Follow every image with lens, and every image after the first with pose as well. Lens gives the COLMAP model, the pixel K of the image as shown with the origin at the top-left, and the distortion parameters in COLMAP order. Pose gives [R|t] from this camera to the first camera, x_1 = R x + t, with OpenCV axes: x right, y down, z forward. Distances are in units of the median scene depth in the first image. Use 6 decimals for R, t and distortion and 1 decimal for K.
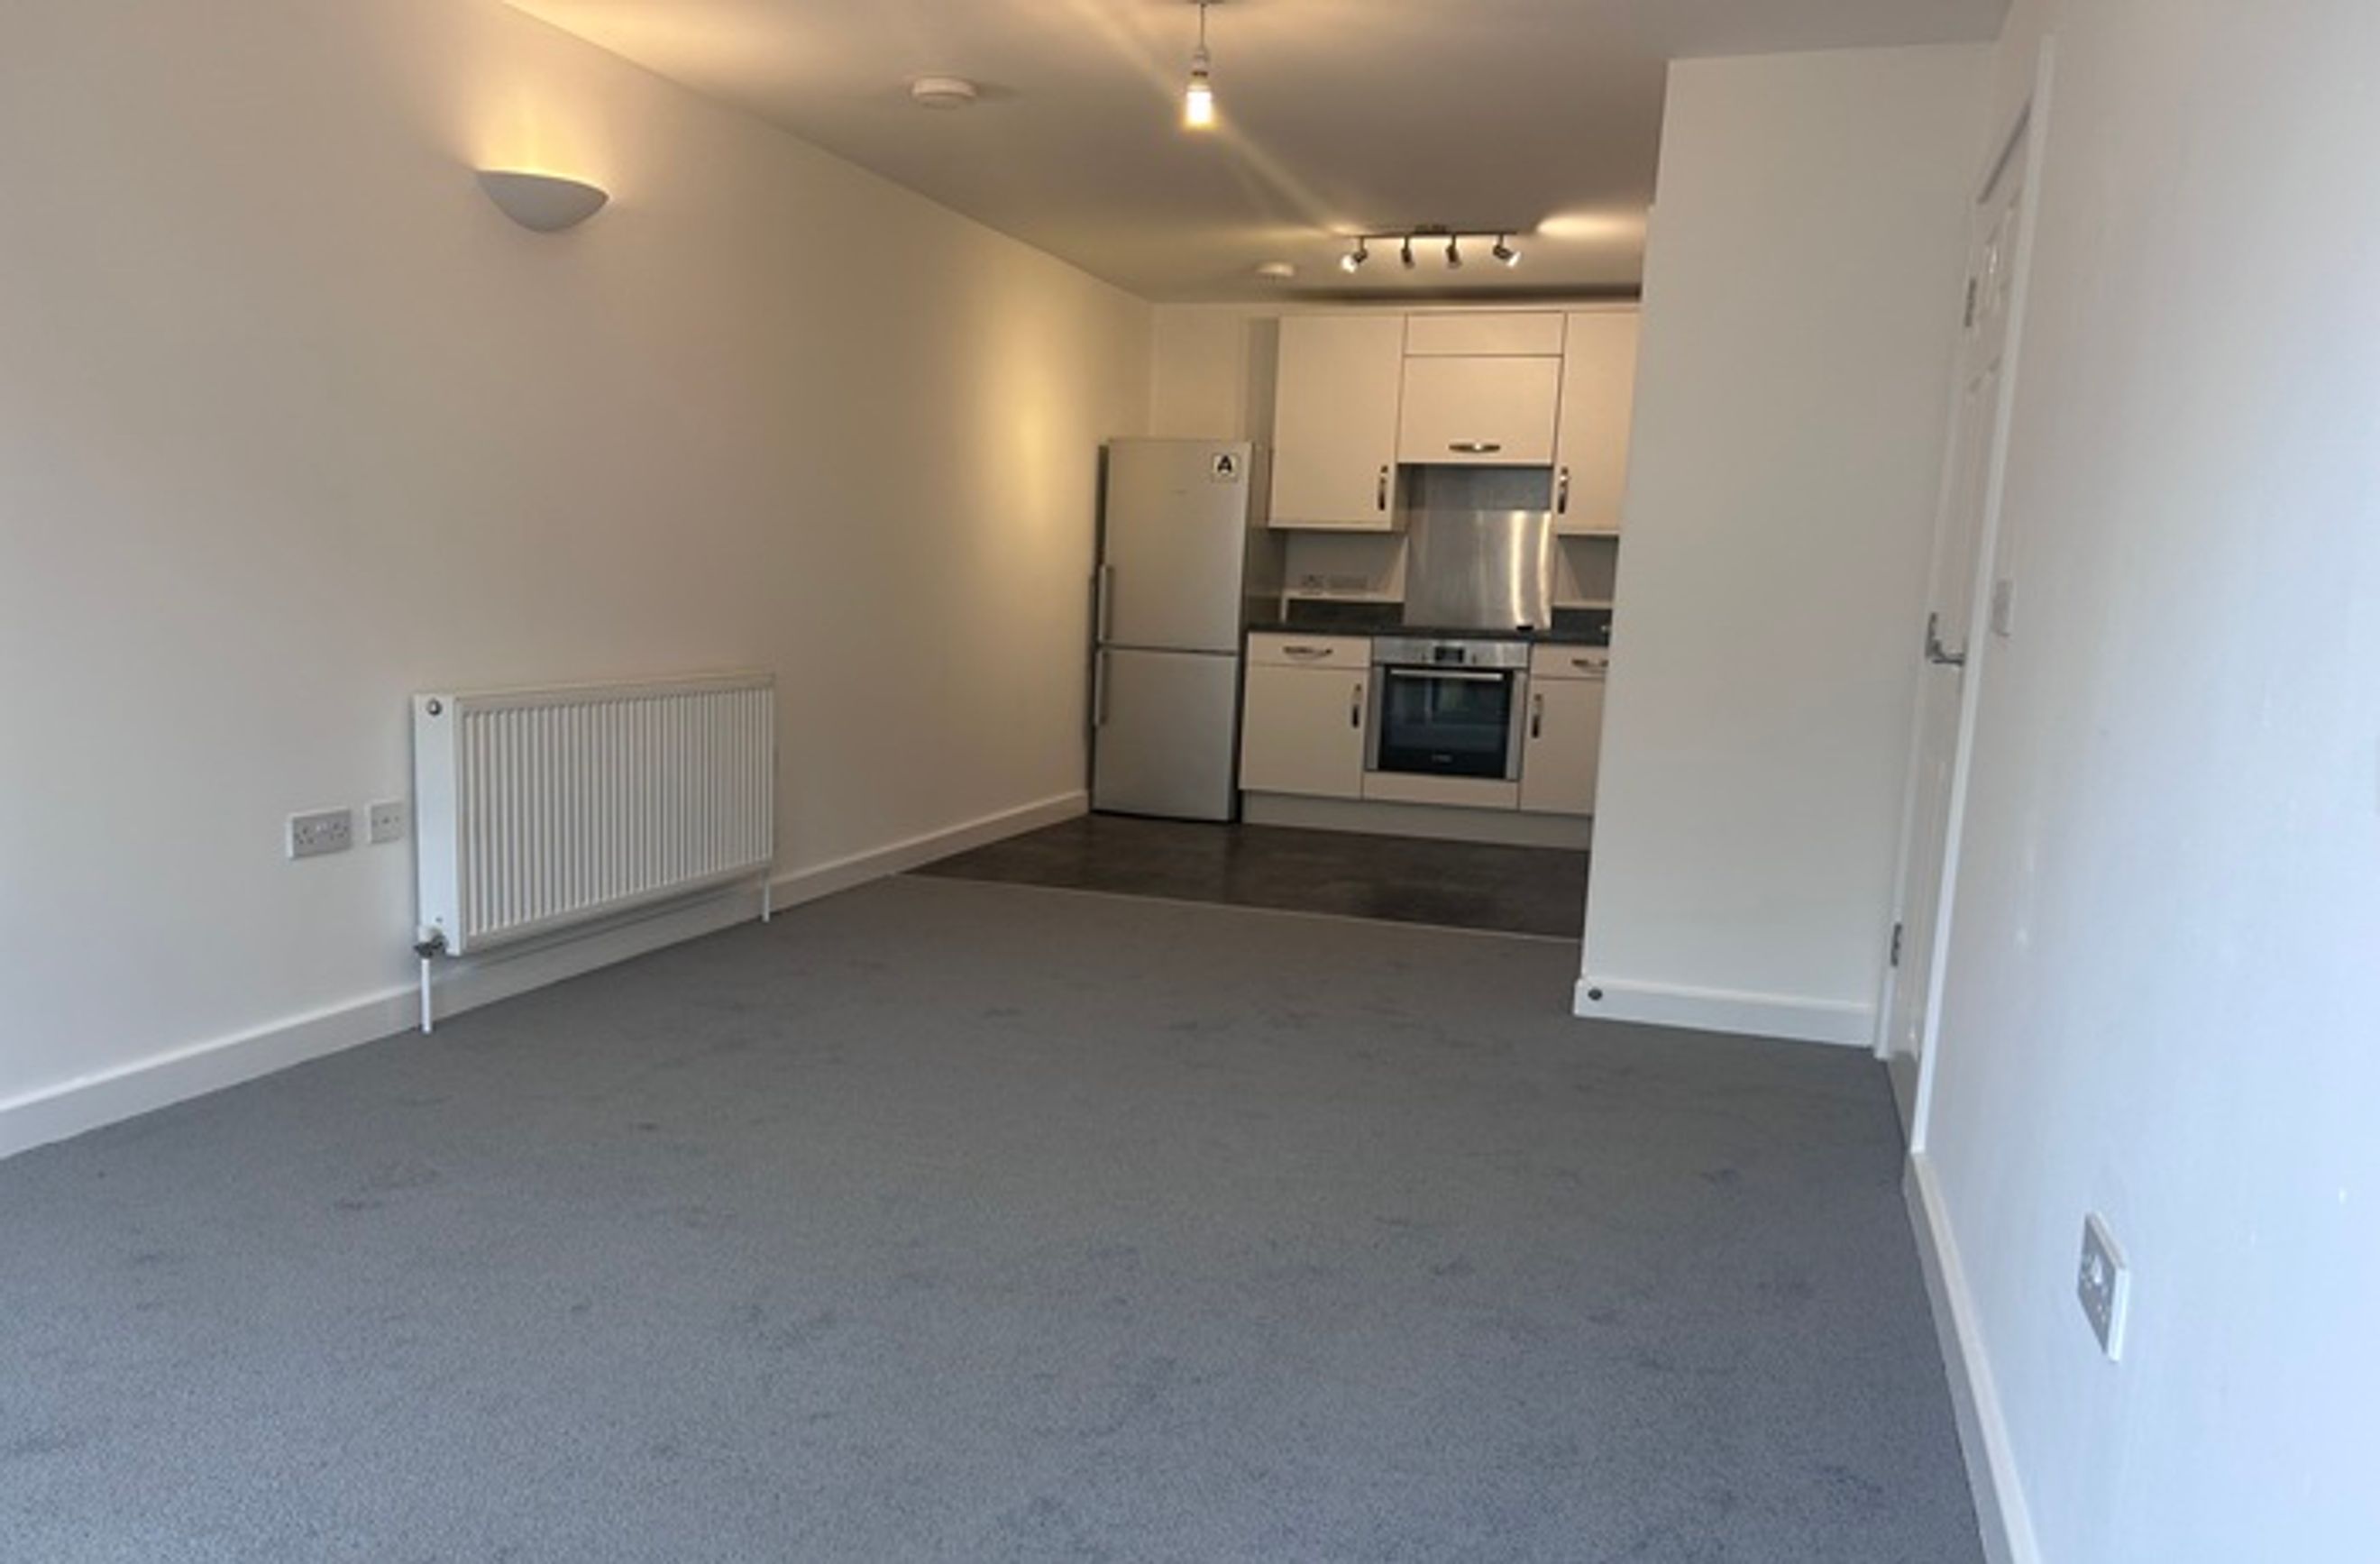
lens RADIAL K [[1762.3, 0, 1183.3], [0, 1762.3, 865.1], [0, 0, 1]] dist [0.033140, -0.001136]
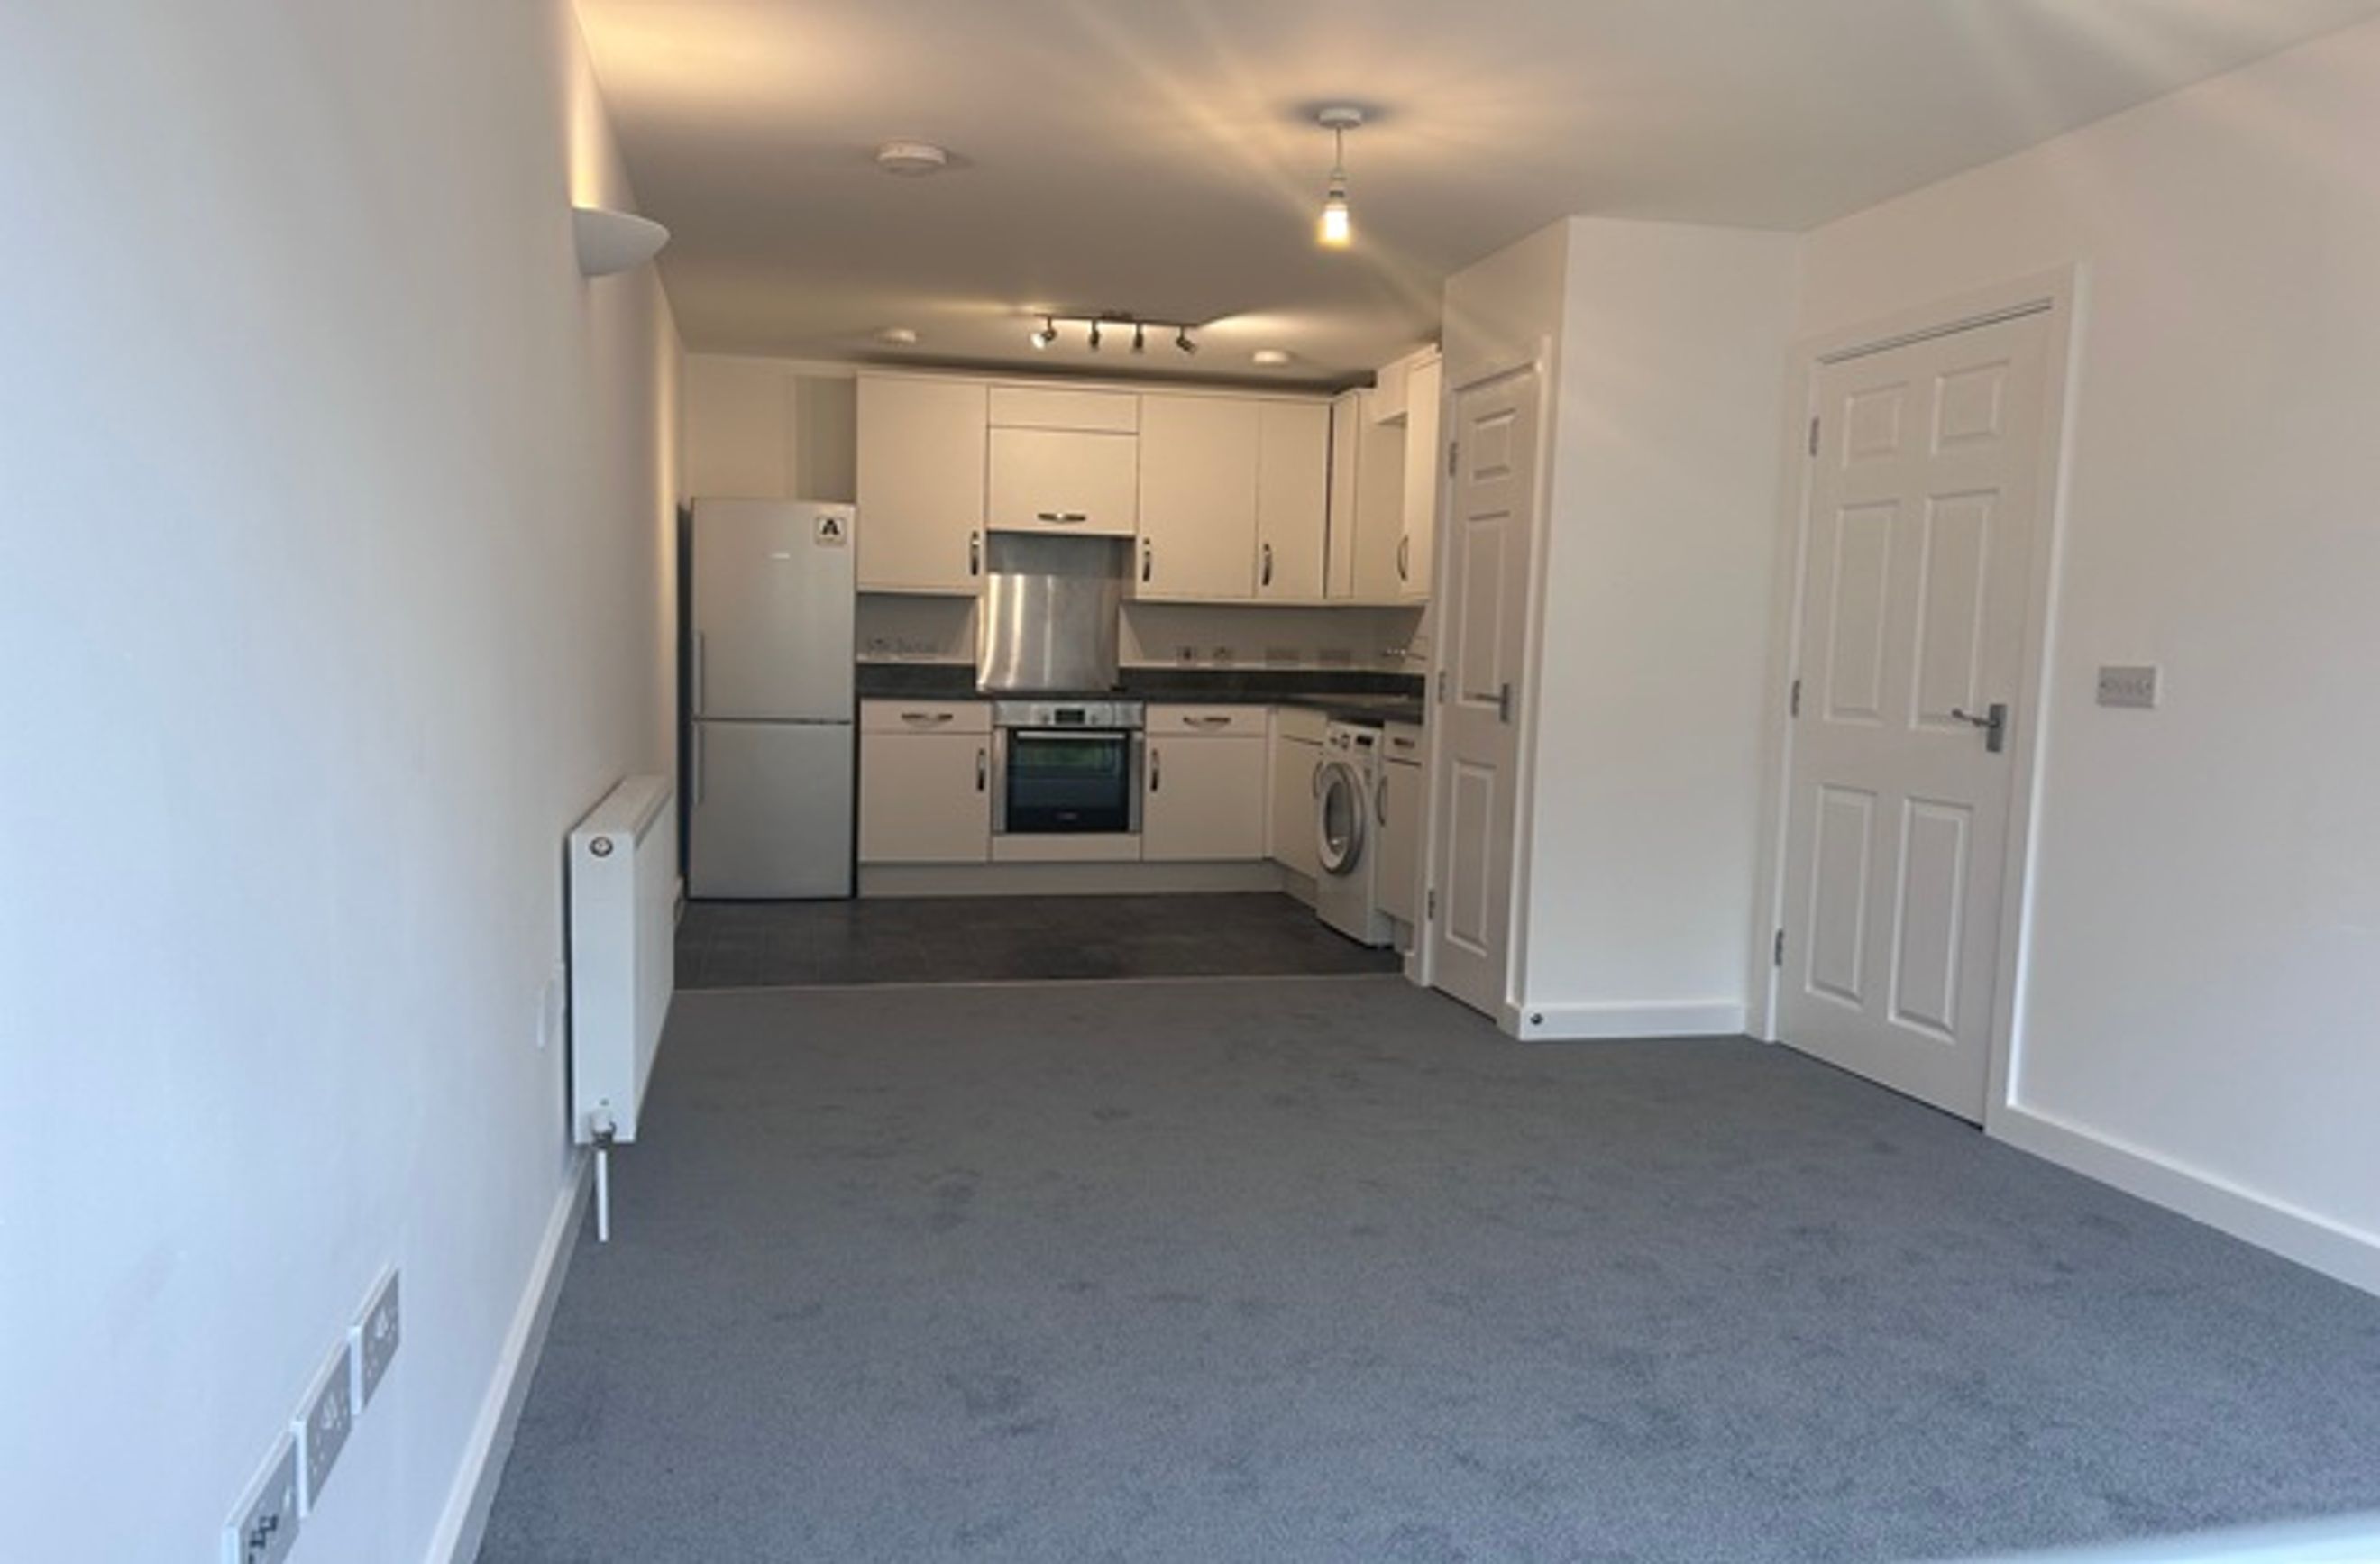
lens RADIAL K [[1767.1, 0, 1184.2], [0, 1767.1, 845.4], [0, 0, 1]] dist [0.030012, -0.054065]
pose [[0.856585, -0.074988, 0.510529, -0.325258], [0.090789, 0.995852, -0.006056, -0.031589], [-0.507957, 0.051538, 0.859839, 0.081454]]
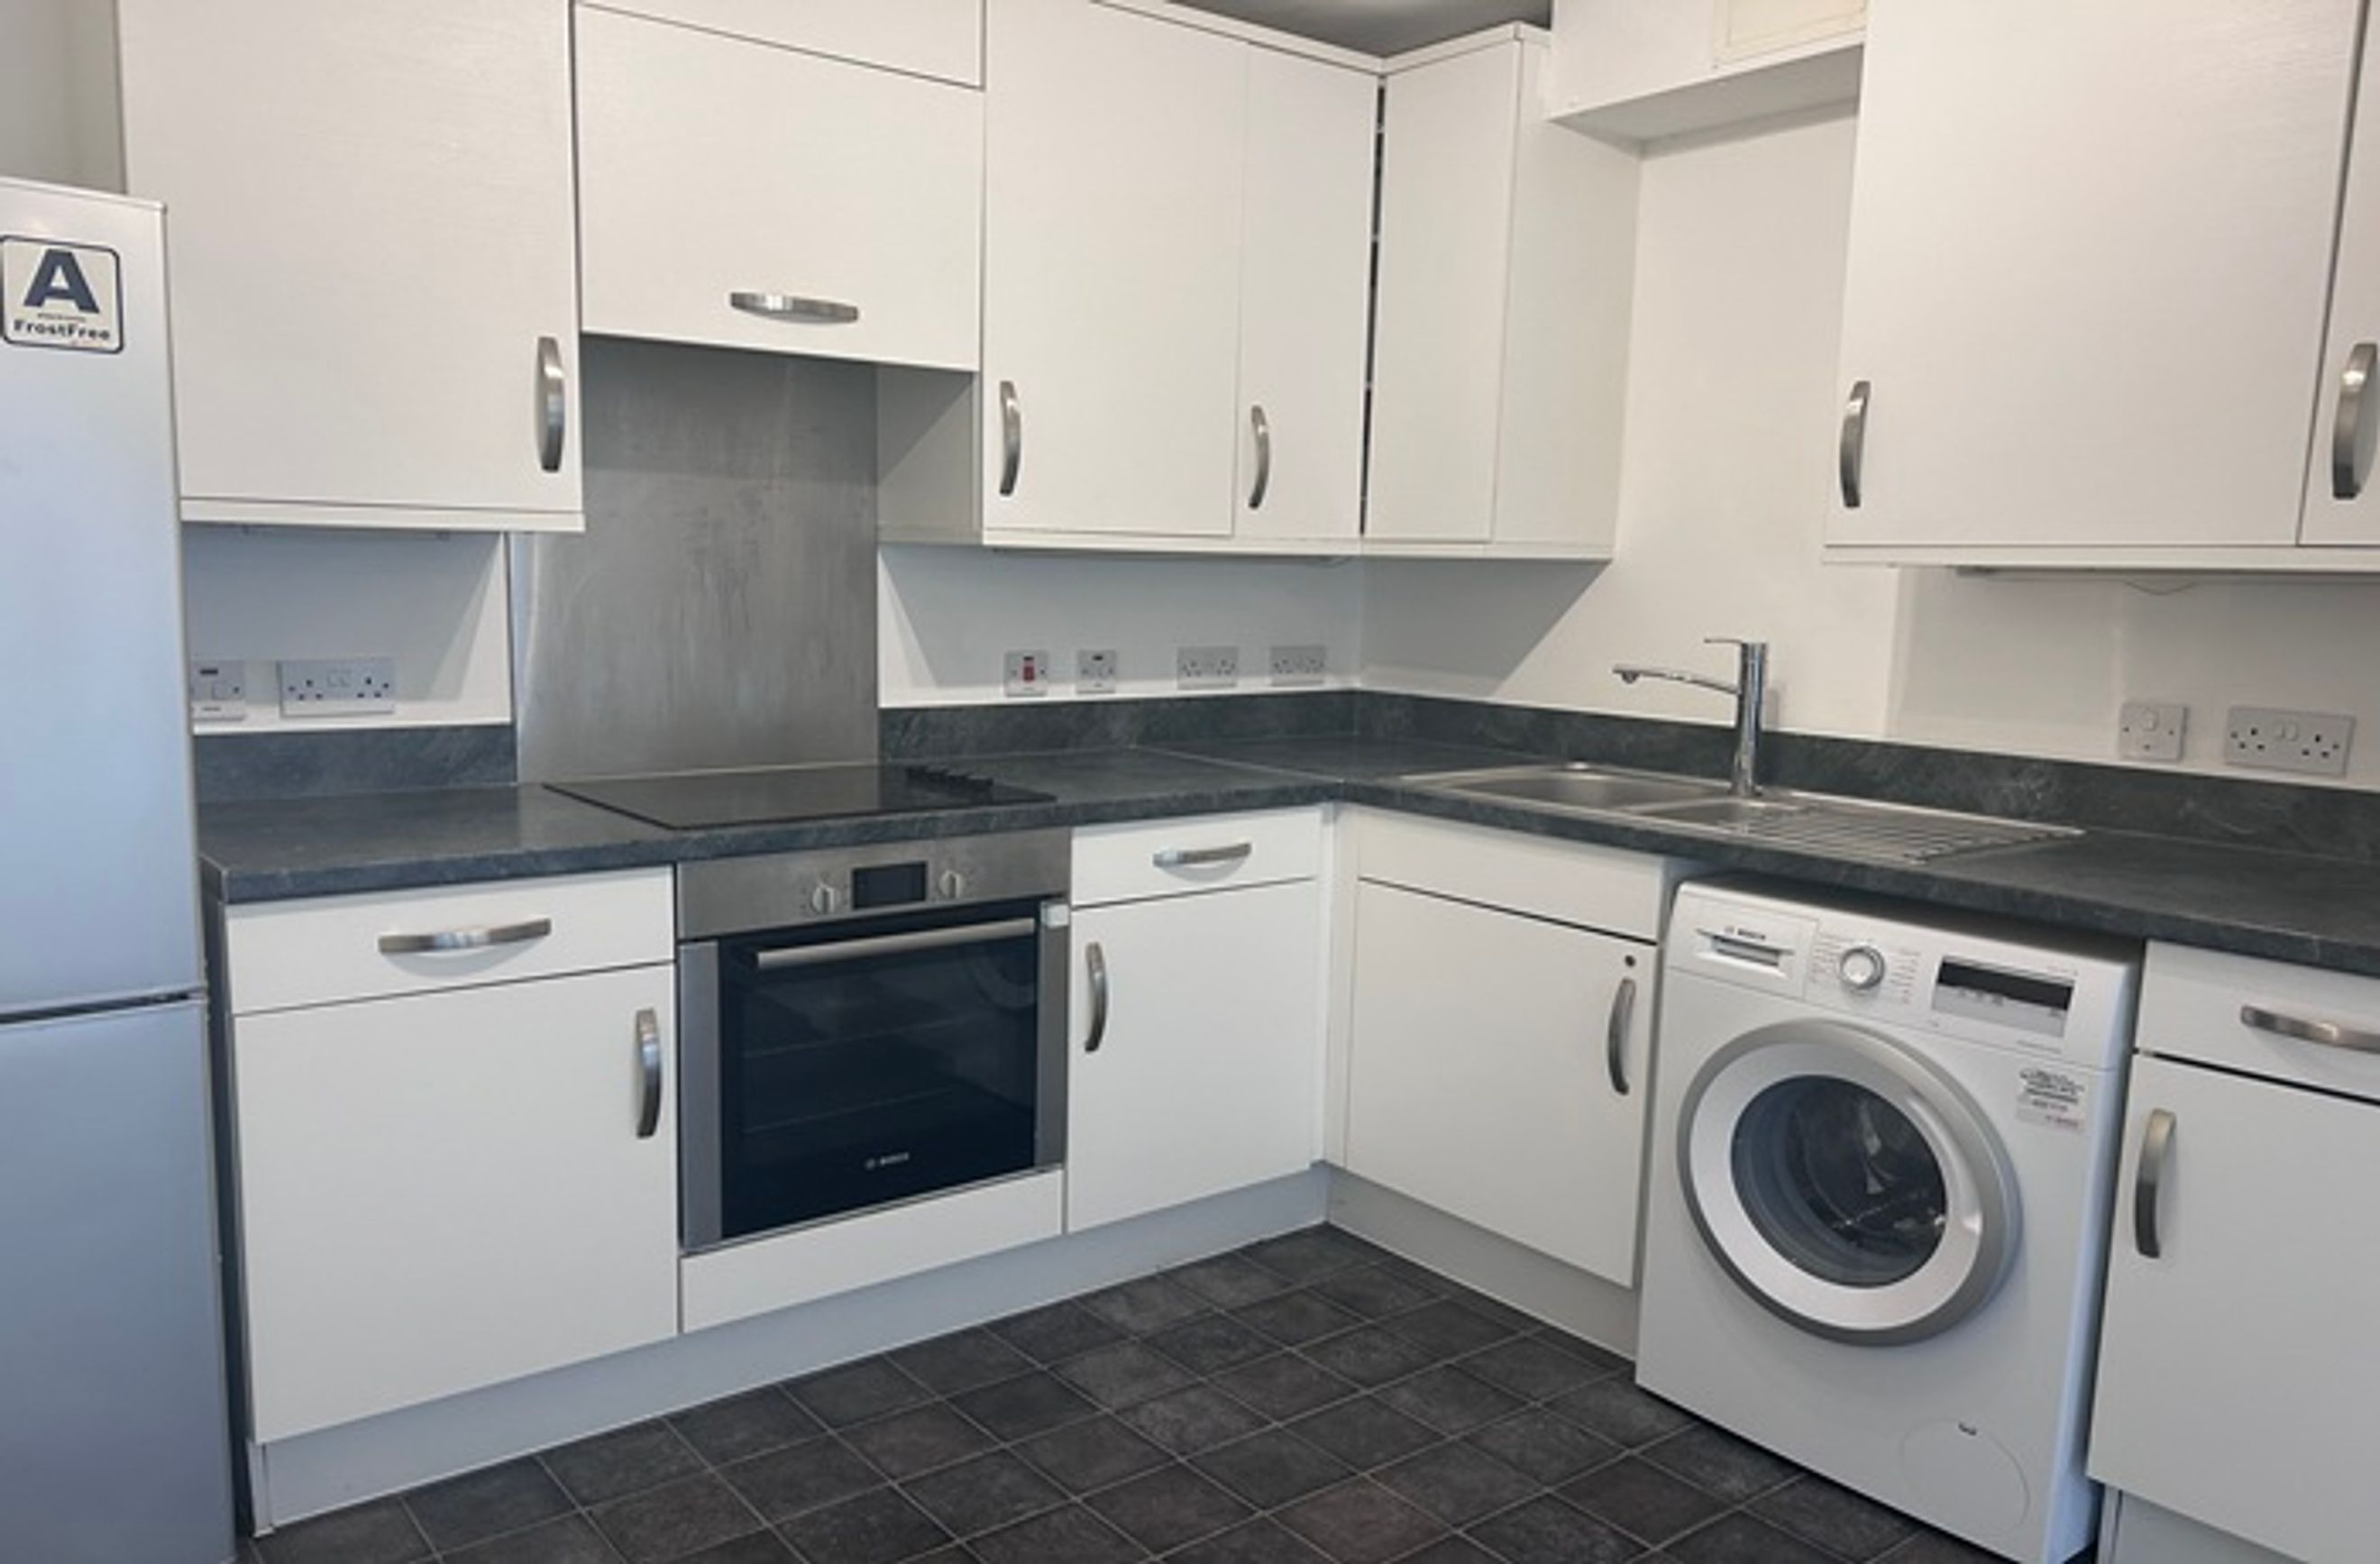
lens RADIAL K [[1767.1, 0, 1184.2], [0, 1767.1, 845.4], [0, 0, 1]] dist [0.030012, -0.054065]
pose [[0.552621, -0.154884, 0.818915, -0.110456], [0.134755, 0.986257, 0.095599, -0.153400], [-0.822467, 0.057523, 0.565897, 0.746019]]
